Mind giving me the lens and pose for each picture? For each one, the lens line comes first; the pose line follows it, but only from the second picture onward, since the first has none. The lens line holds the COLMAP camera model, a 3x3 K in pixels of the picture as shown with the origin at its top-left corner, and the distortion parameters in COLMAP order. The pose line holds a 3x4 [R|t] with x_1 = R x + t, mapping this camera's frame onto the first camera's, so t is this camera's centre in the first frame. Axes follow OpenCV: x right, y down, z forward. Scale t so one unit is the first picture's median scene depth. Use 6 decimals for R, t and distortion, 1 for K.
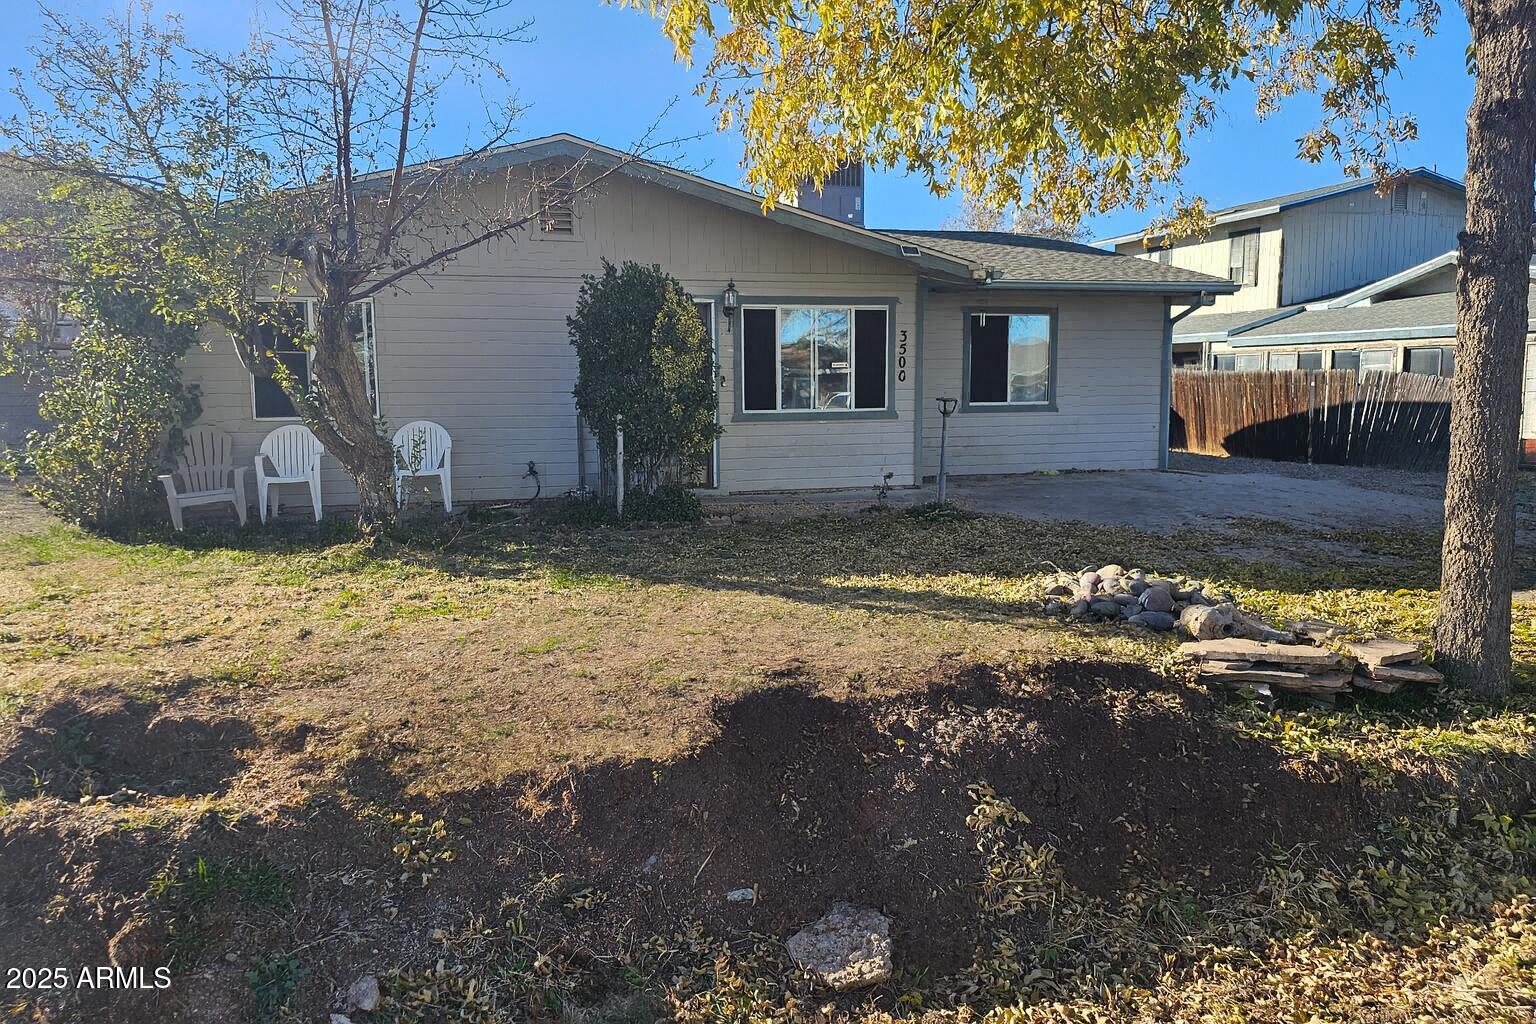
lens RADIAL K [[1181.6, 0, 768.7], [0, 1181.6, 517.0], [0, 0, 1]] dist [0.002629, 0.000401]
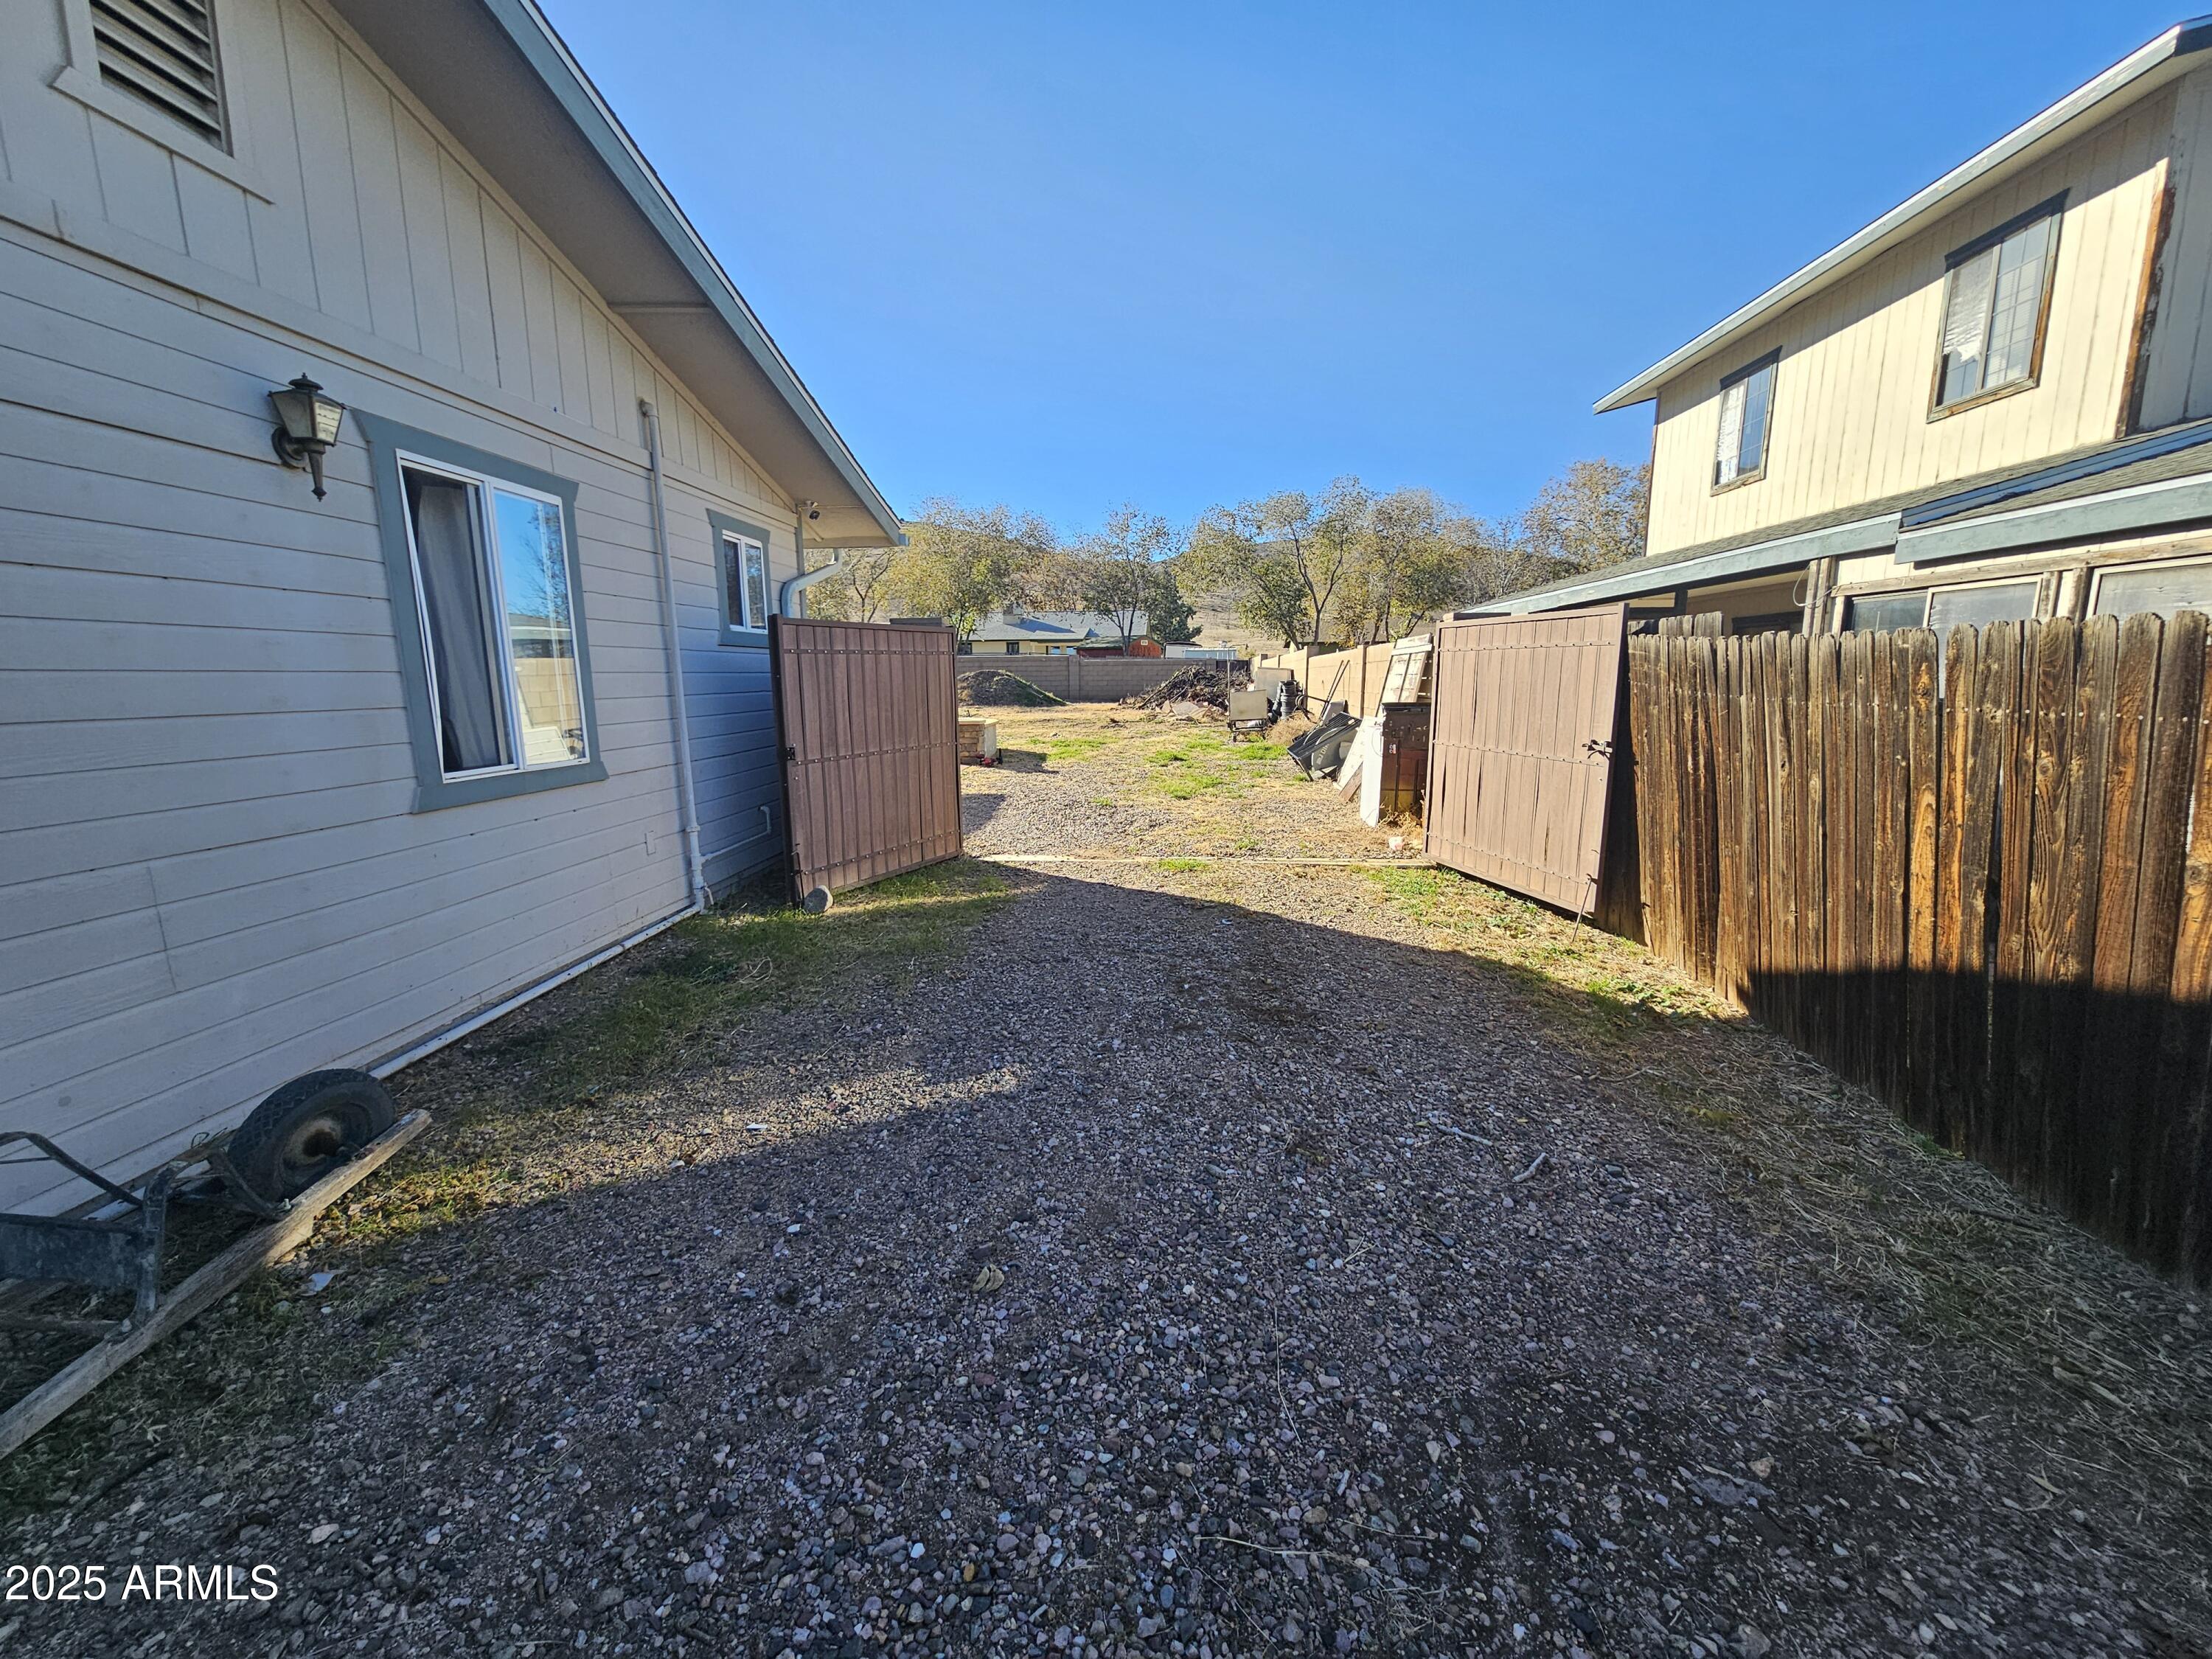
lens RADIAL K [[903.3, 0, 1106.8], [0, 903.3, 826.5], [0, 0, 1]] dist [-0.001315, 0.000632]
pose [[0.928435, 0.051663, -0.367886, 0.278938], [-0.032544, 0.997787, 0.057990, -0.081465], [0.370067, -0.041867, 0.928061, 0.683989]]
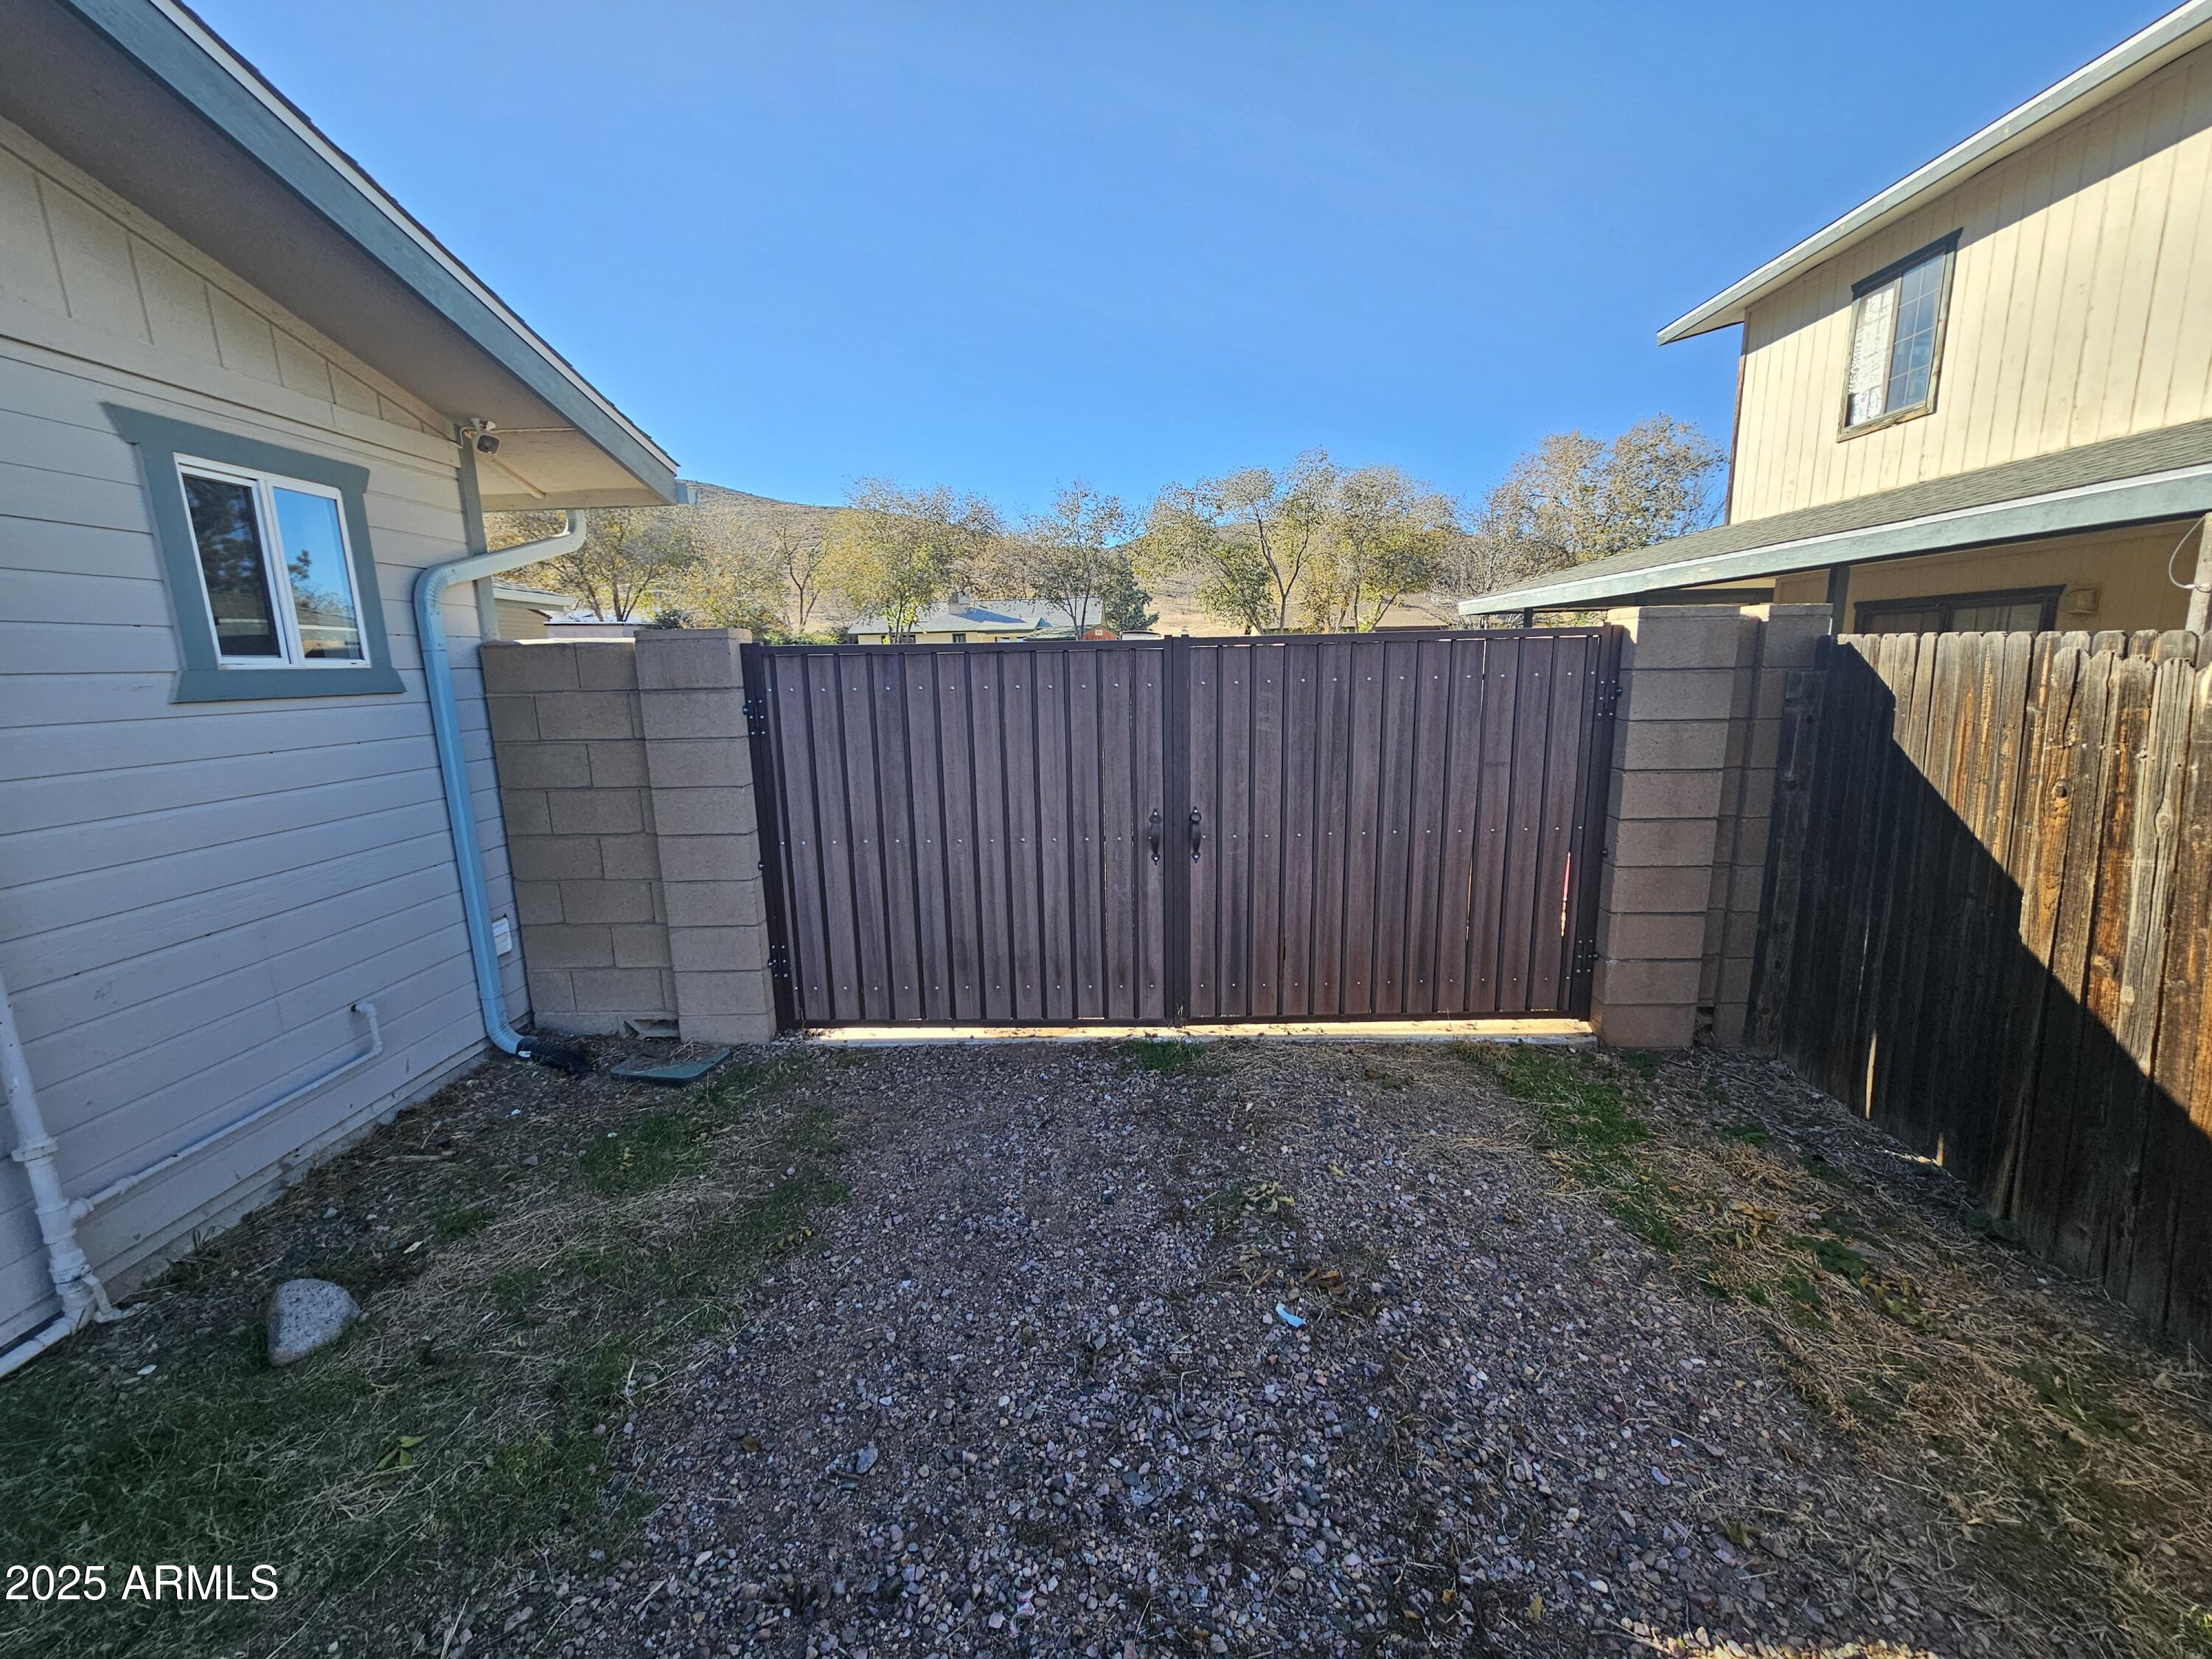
lens RADIAL K [[903.3, 0, 1104.8], [0, 903.3, 826.9], [0, 0, 1]] dist [-0.001315, 0.000632]
pose [[0.944041, 0.034429, -0.328025, 0.243373], [-0.011488, 0.997366, 0.071620, -0.103087], [0.329627, -0.063844, 0.941950, 0.786582]]
